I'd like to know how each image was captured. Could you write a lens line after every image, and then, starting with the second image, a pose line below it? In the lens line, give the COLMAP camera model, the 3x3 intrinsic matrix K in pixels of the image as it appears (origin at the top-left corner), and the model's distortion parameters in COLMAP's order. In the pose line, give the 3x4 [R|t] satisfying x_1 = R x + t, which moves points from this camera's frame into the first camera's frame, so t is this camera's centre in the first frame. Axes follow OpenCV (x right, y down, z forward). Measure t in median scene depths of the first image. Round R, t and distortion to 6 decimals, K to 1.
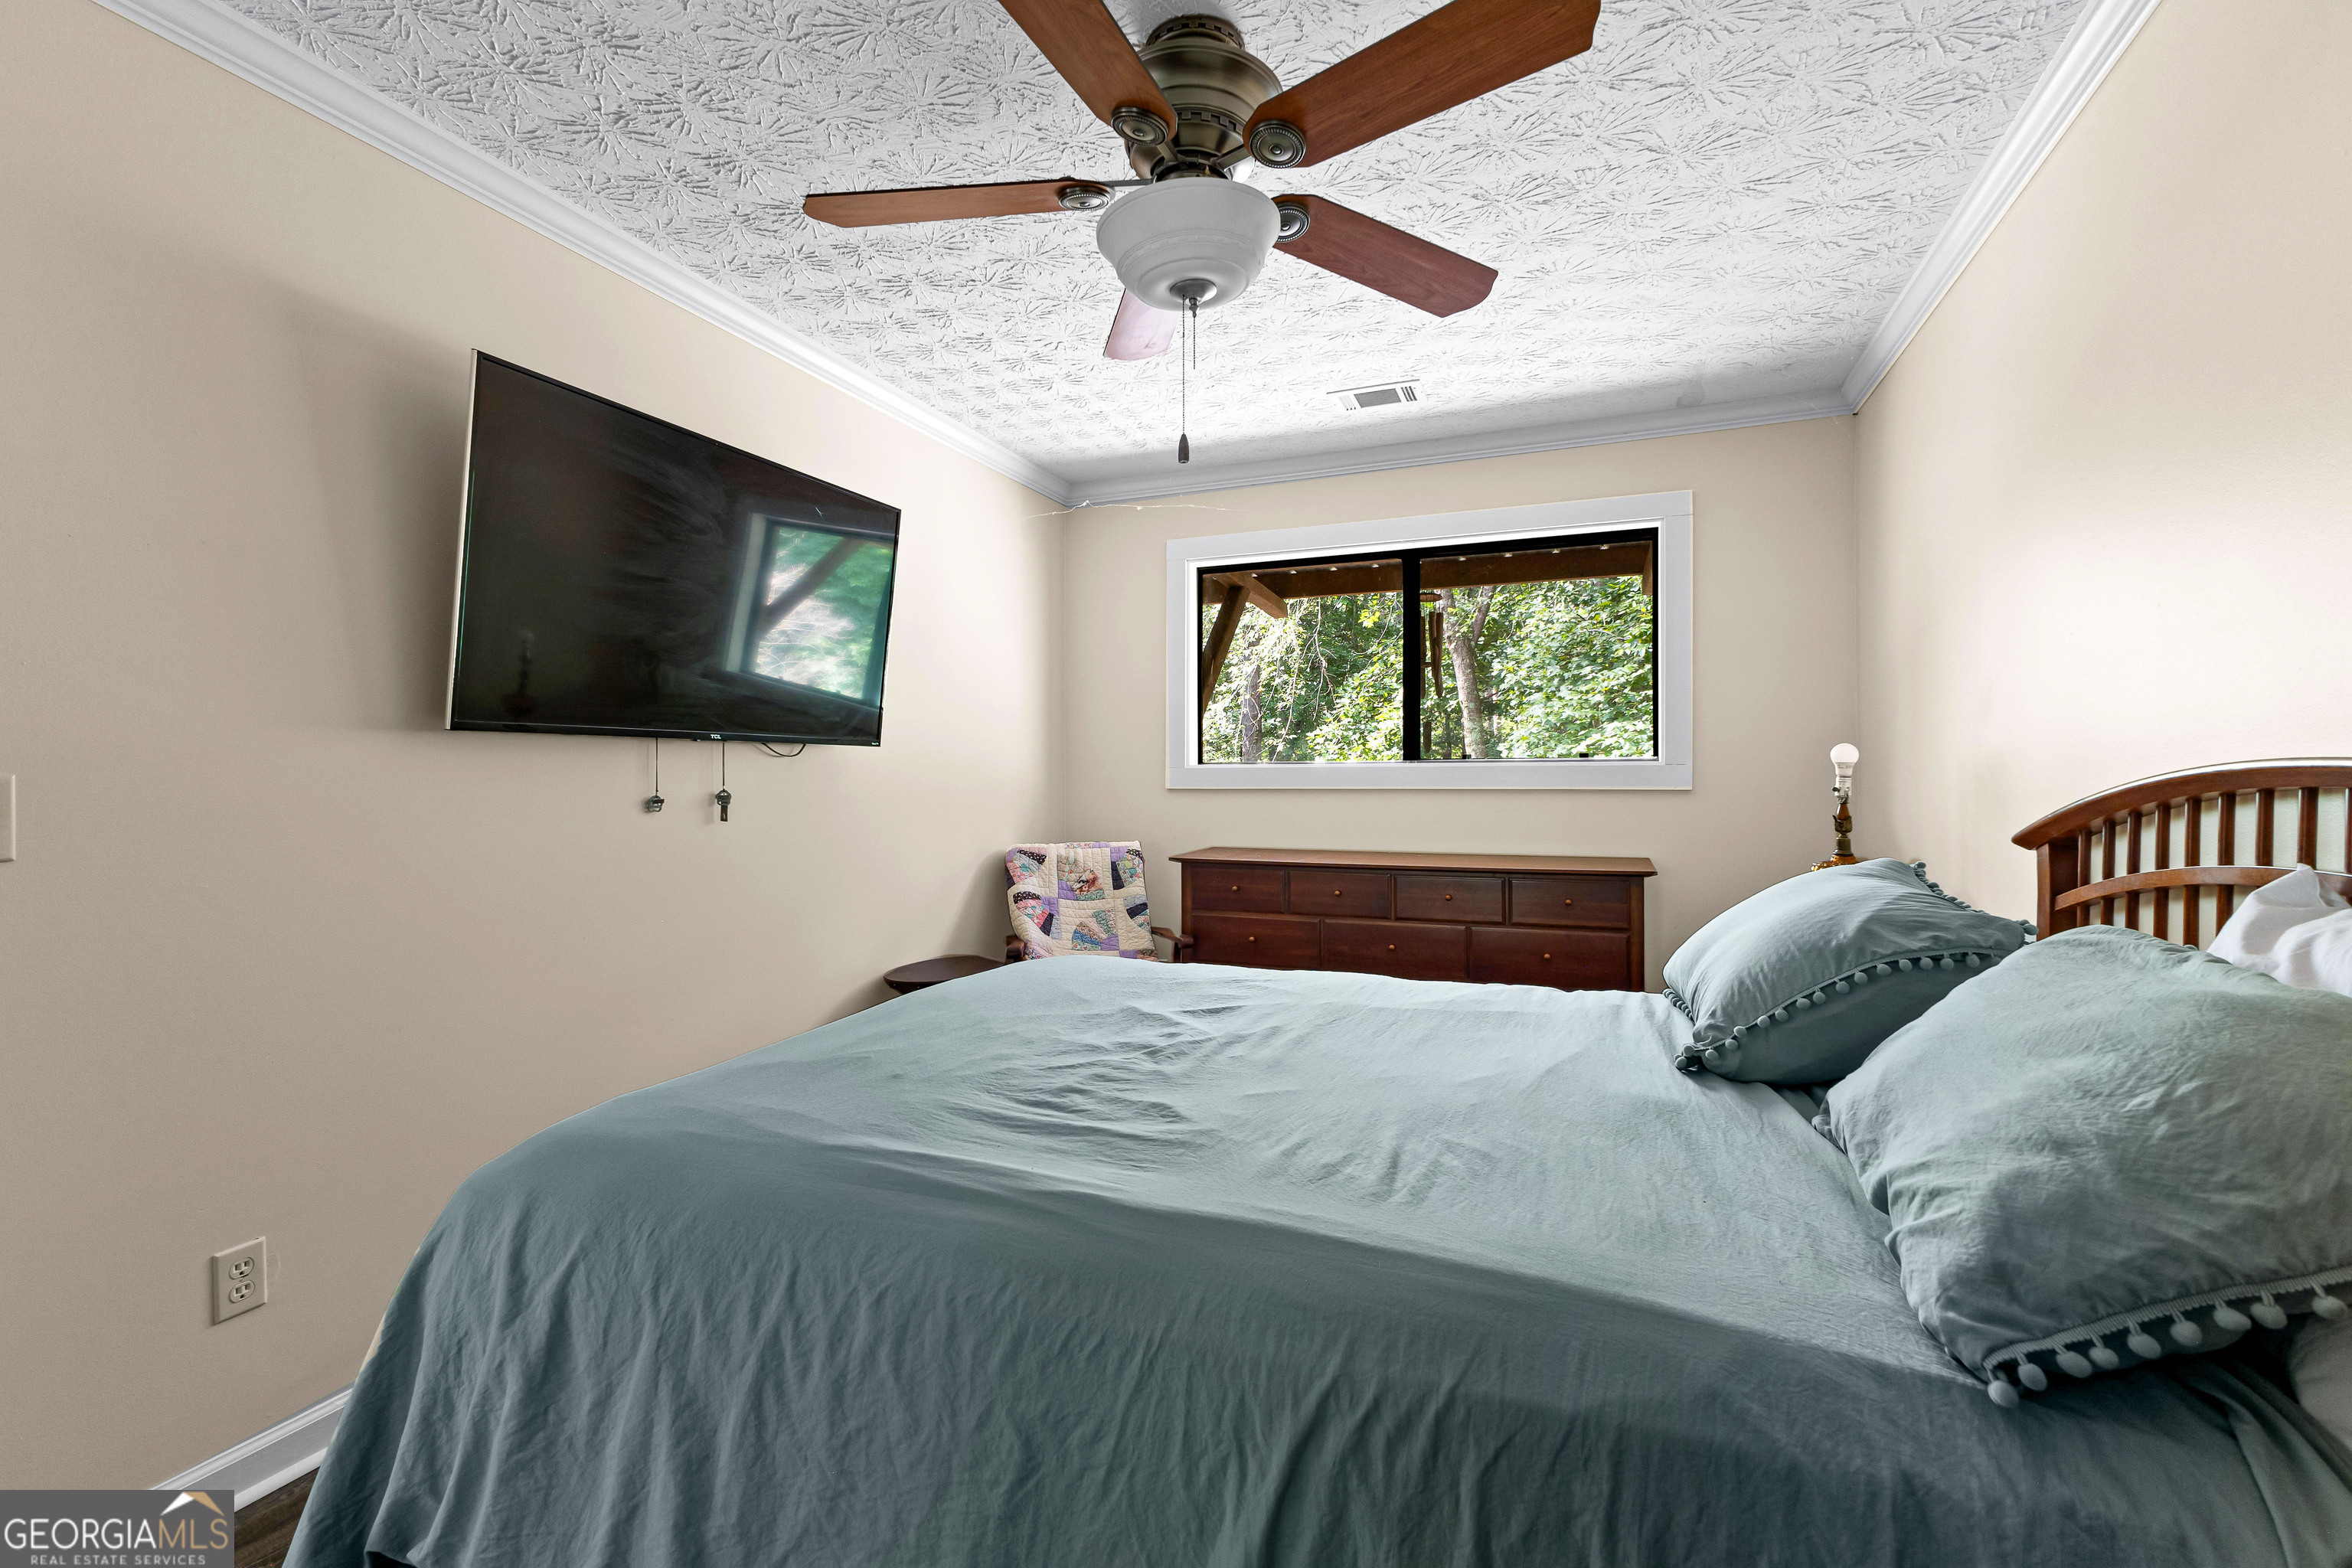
lens RADIAL K [[1015.1, 0, 1184.1], [0, 1015.1, 773.6], [0, 0, 1]] dist [0.015235, -0.004796]
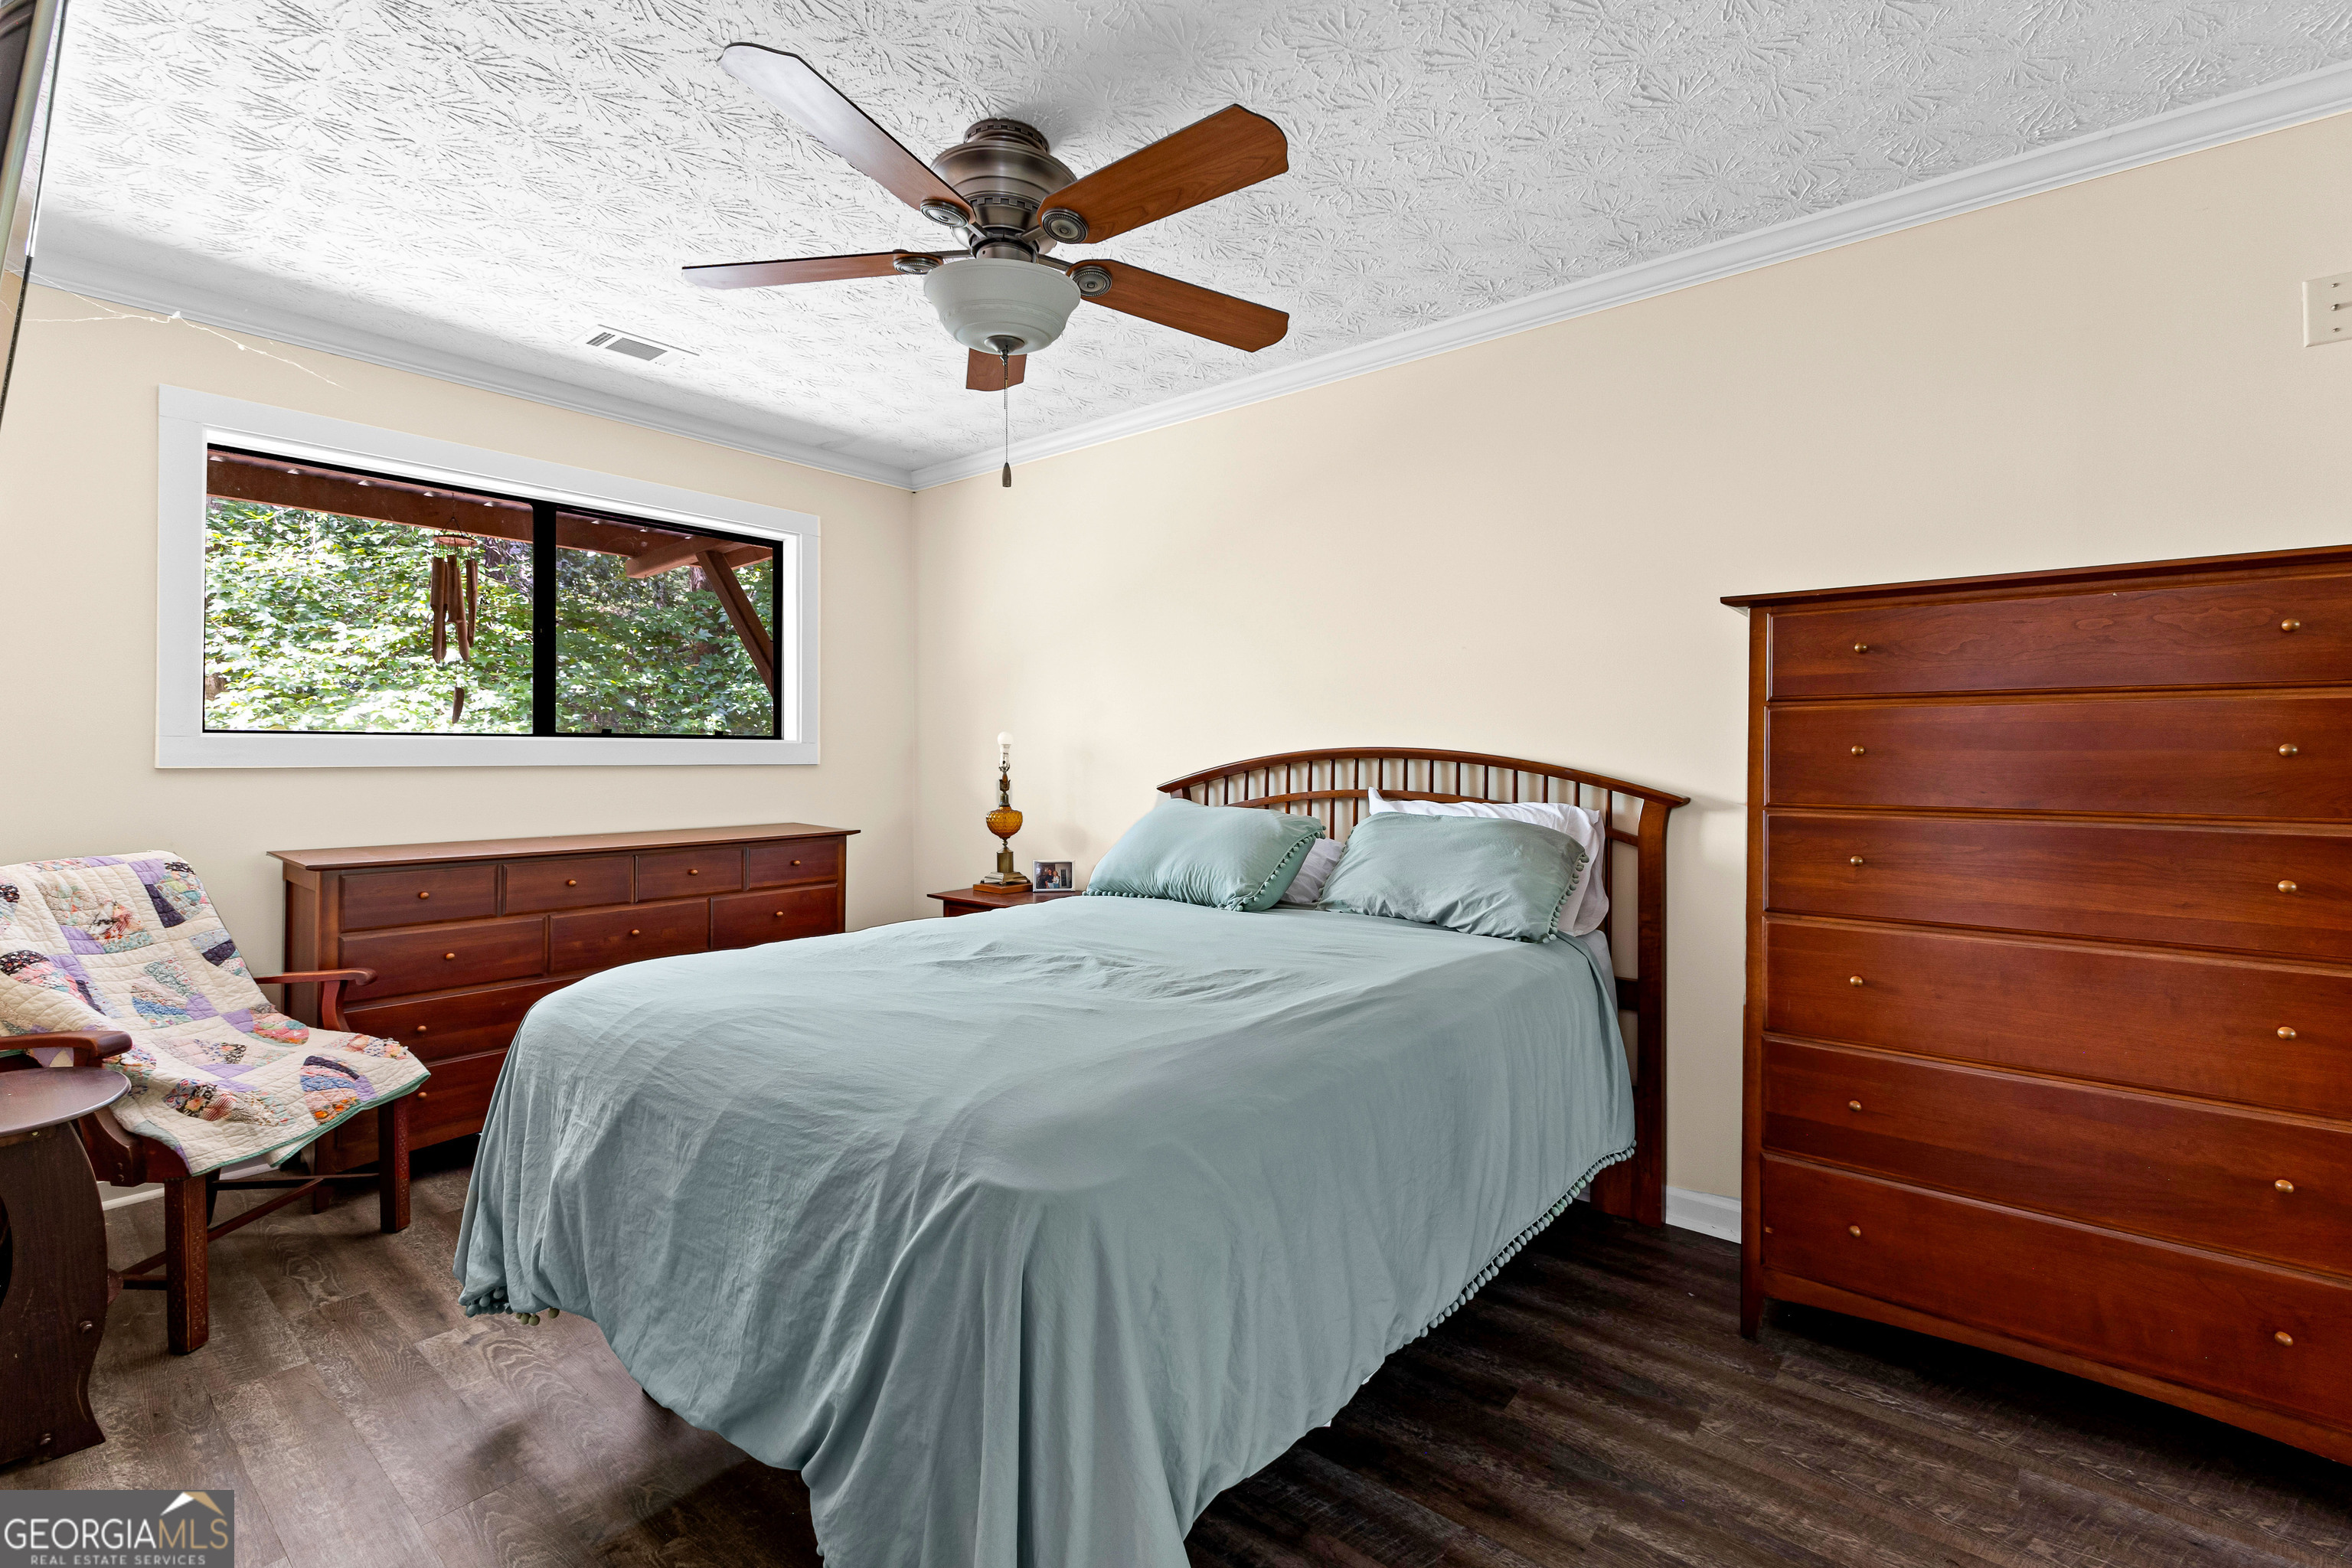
lens RADIAL K [[1015.1, 0, 1184.1], [0, 1015.1, 773.6], [0, 0, 1]] dist [0.015235, -0.004796]
pose [[0.308401, -0.014495, 0.951146, -0.533088], [-0.006737, 0.999826, 0.017421, 0.002326], [-0.951233, -0.011781, 0.308250, 0.215211]]
